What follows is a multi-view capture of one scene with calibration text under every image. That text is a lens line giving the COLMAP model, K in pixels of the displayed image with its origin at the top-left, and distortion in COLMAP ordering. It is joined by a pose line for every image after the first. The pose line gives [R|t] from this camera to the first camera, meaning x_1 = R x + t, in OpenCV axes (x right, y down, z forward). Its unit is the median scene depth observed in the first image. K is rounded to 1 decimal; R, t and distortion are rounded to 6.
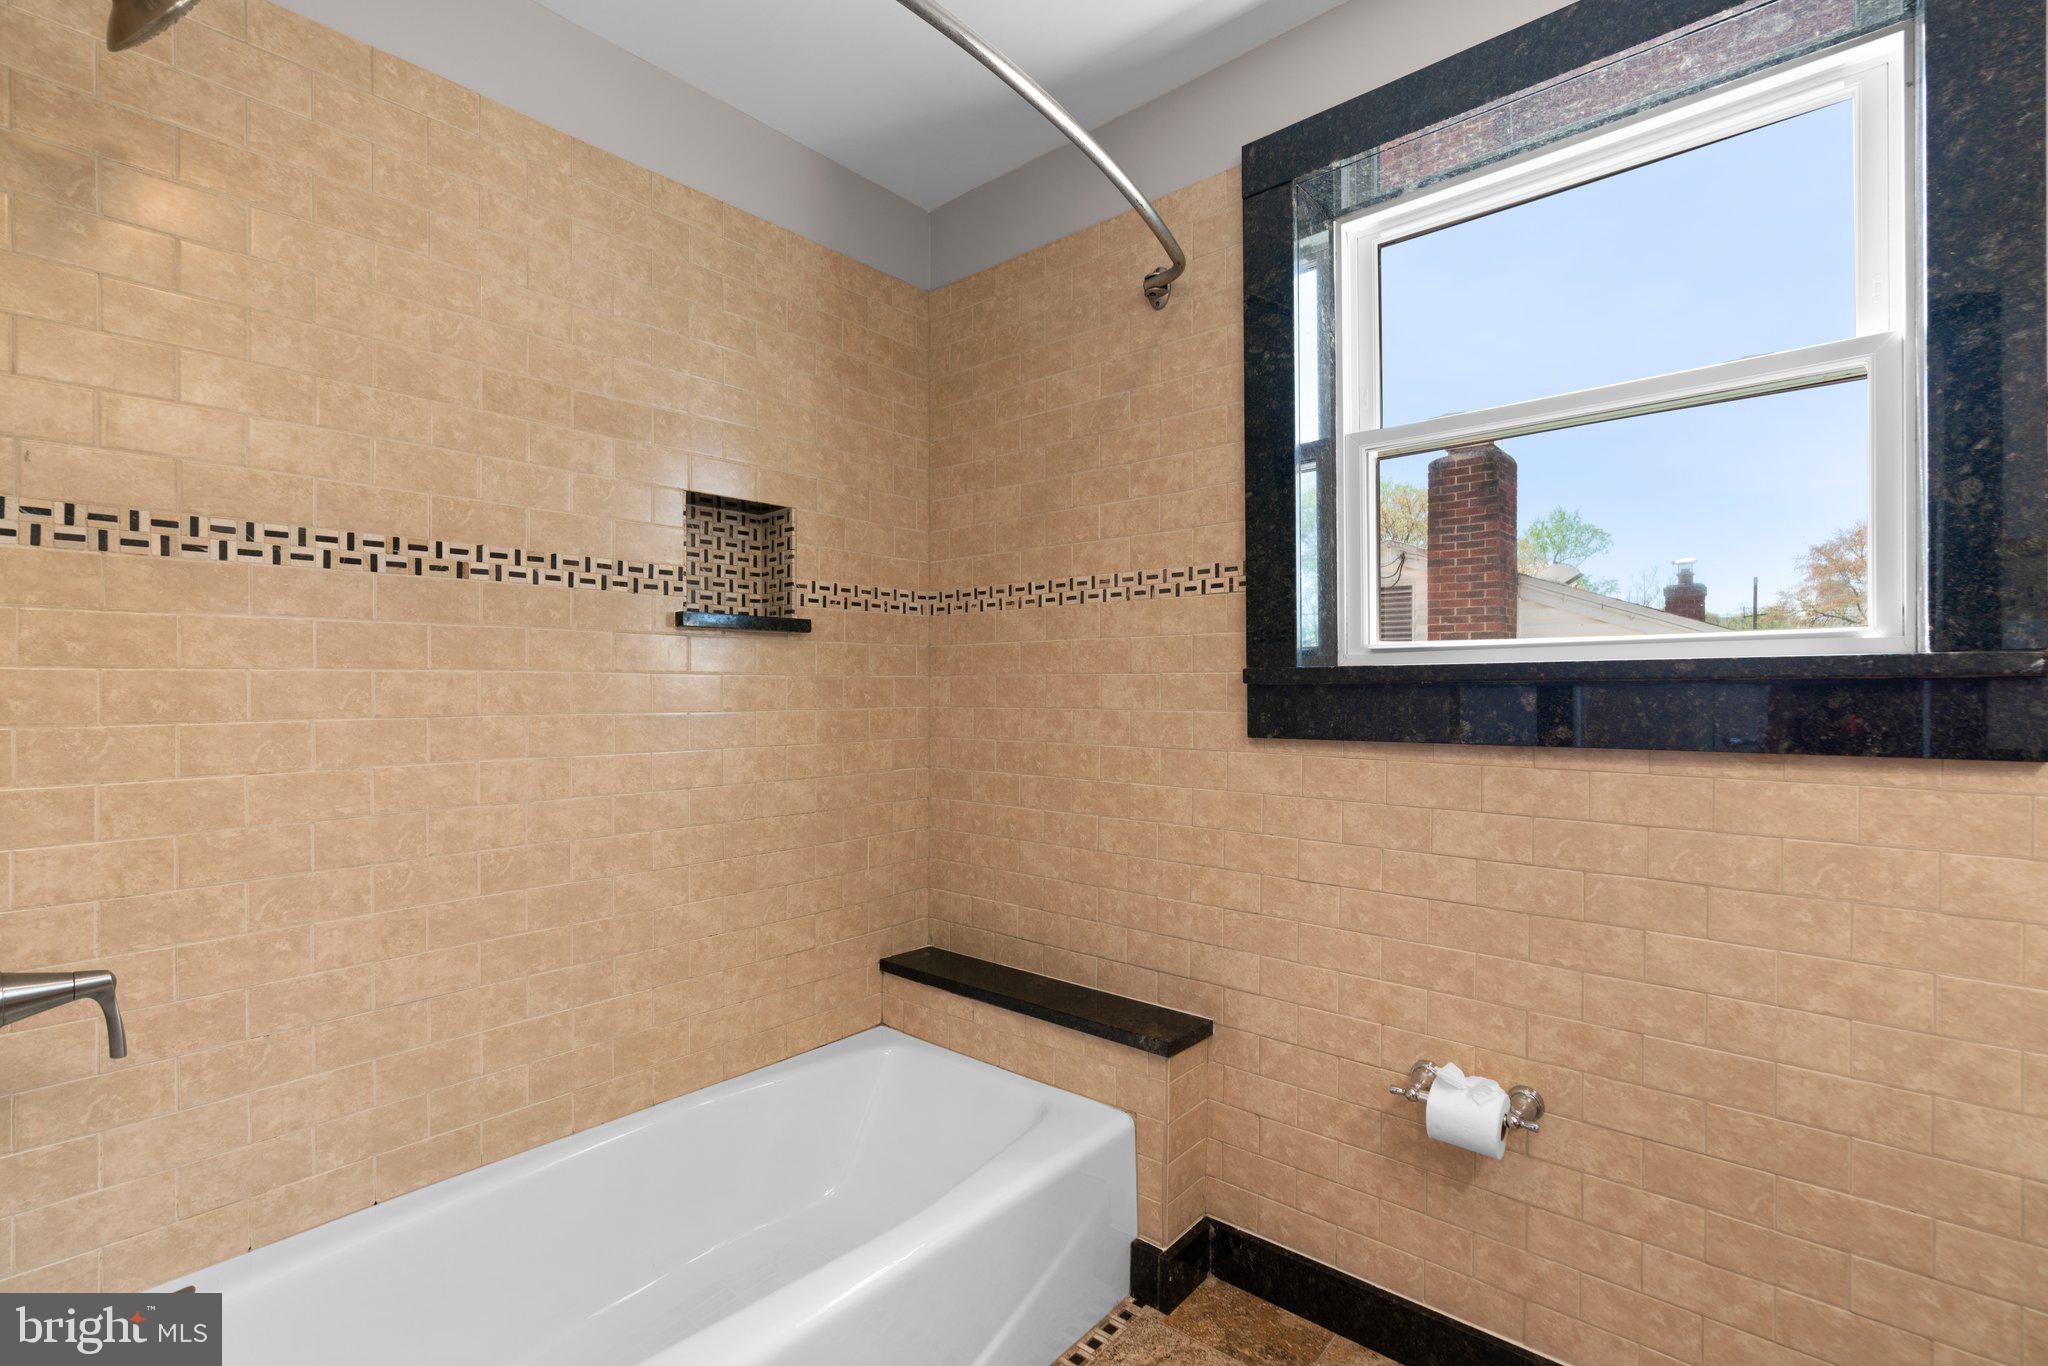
lens RADIAL K [[930.9, 0, 1025.2], [0, 930.9, 688.2], [0, 0, 1]] dist [-0.005391, 0.000512]
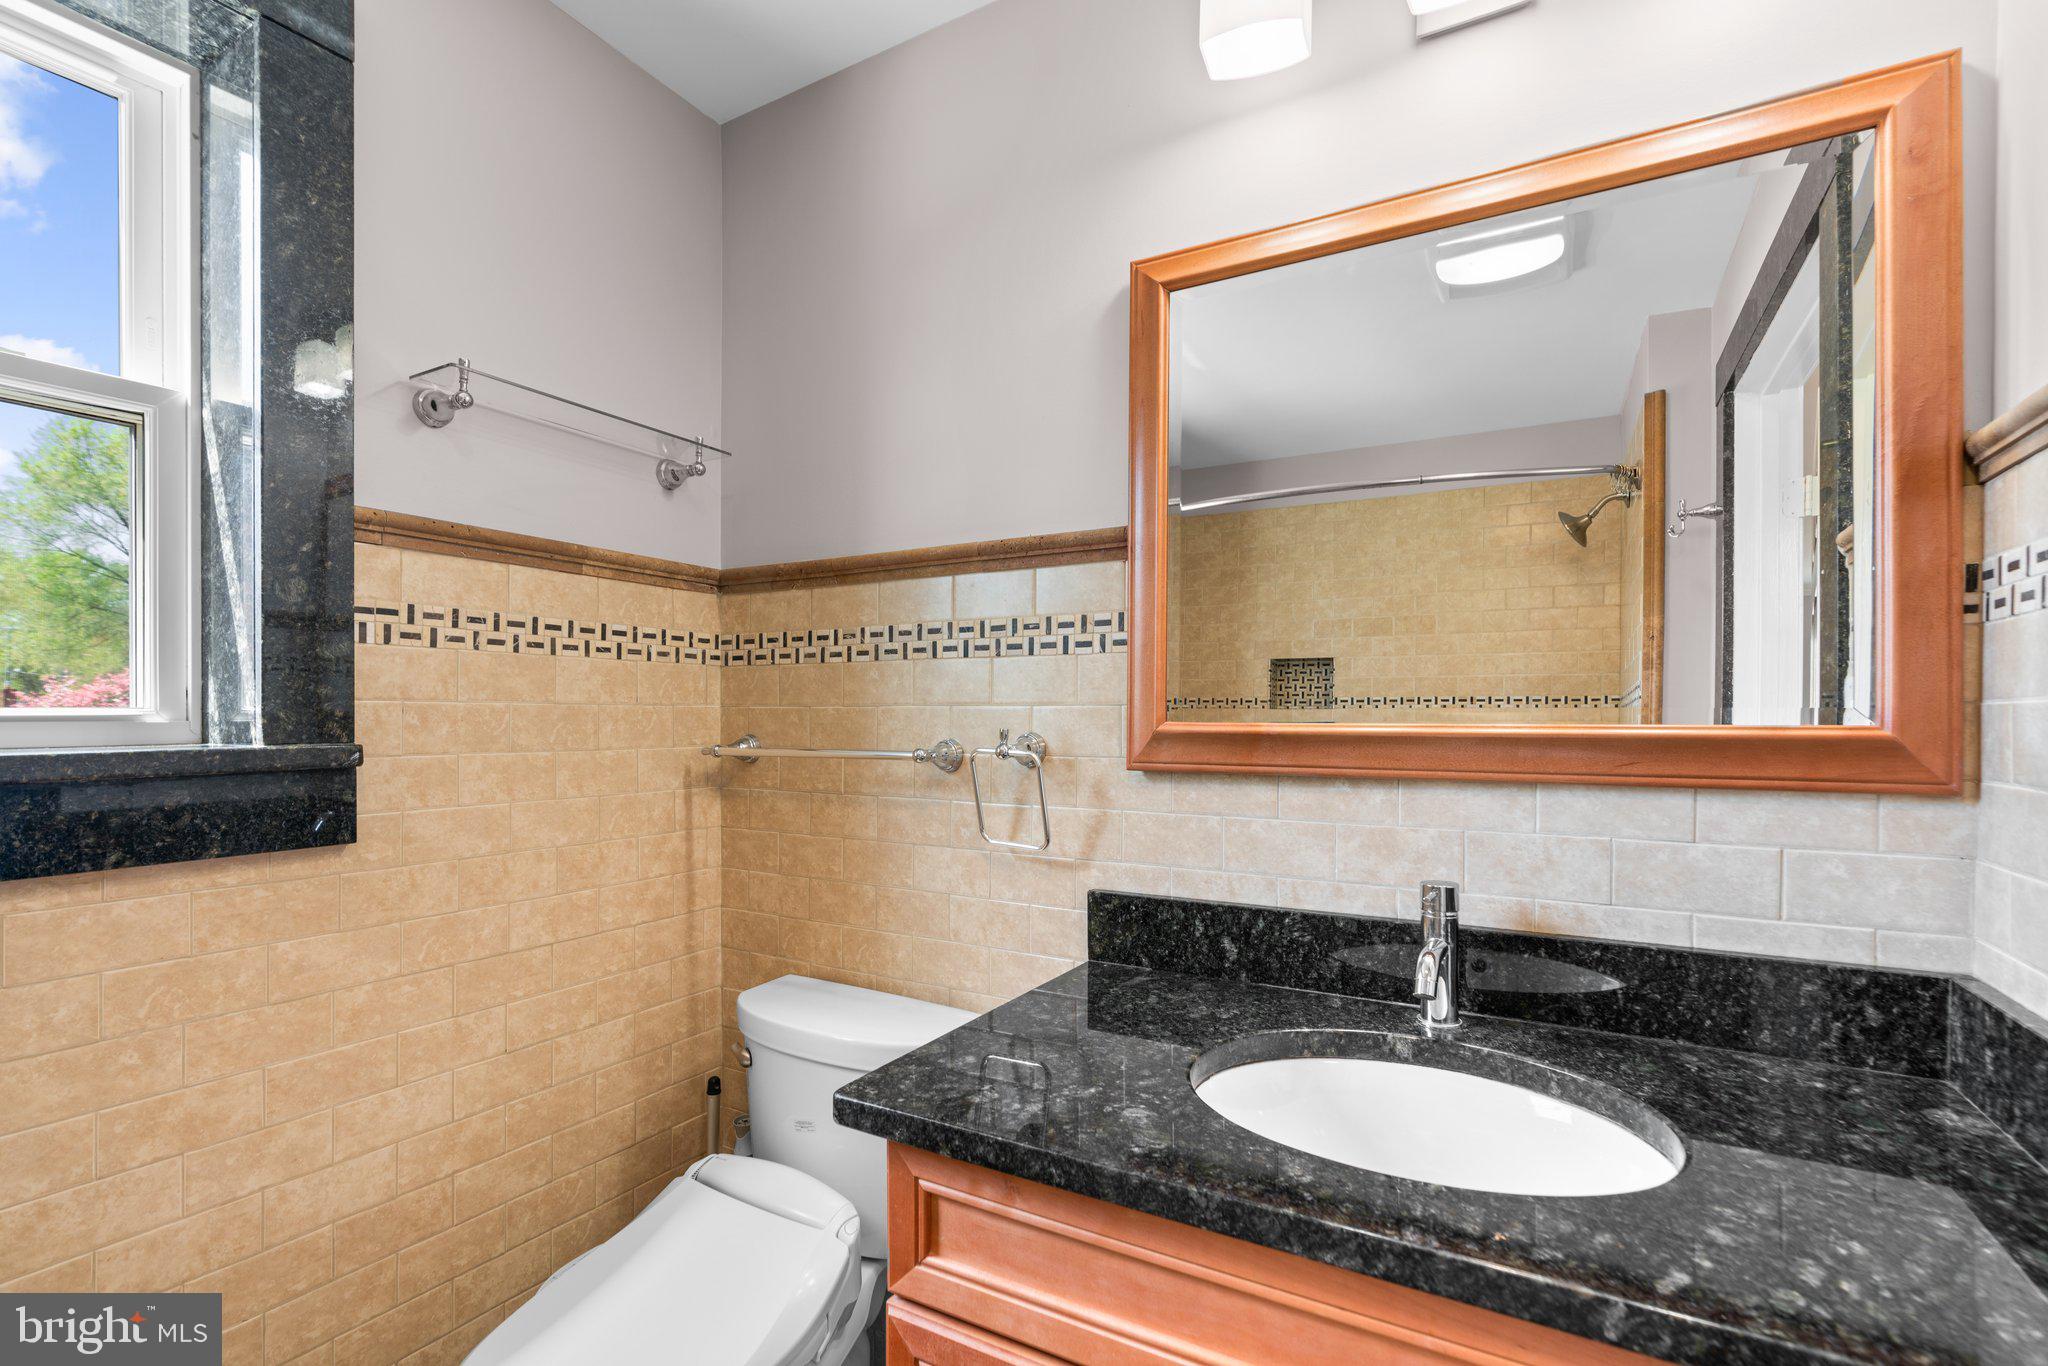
lens RADIAL K [[930.9, 0, 1030.3], [0, 930.9, 714.0], [0, 0, 1]] dist [-0.005391, 0.000512]
pose [[-0.200454, -0.001422, 0.979702, -0.153528], [-0.006391, 0.999980, 0.000143, -0.074607], [-0.979682, -0.006233, -0.200459, 0.379559]]
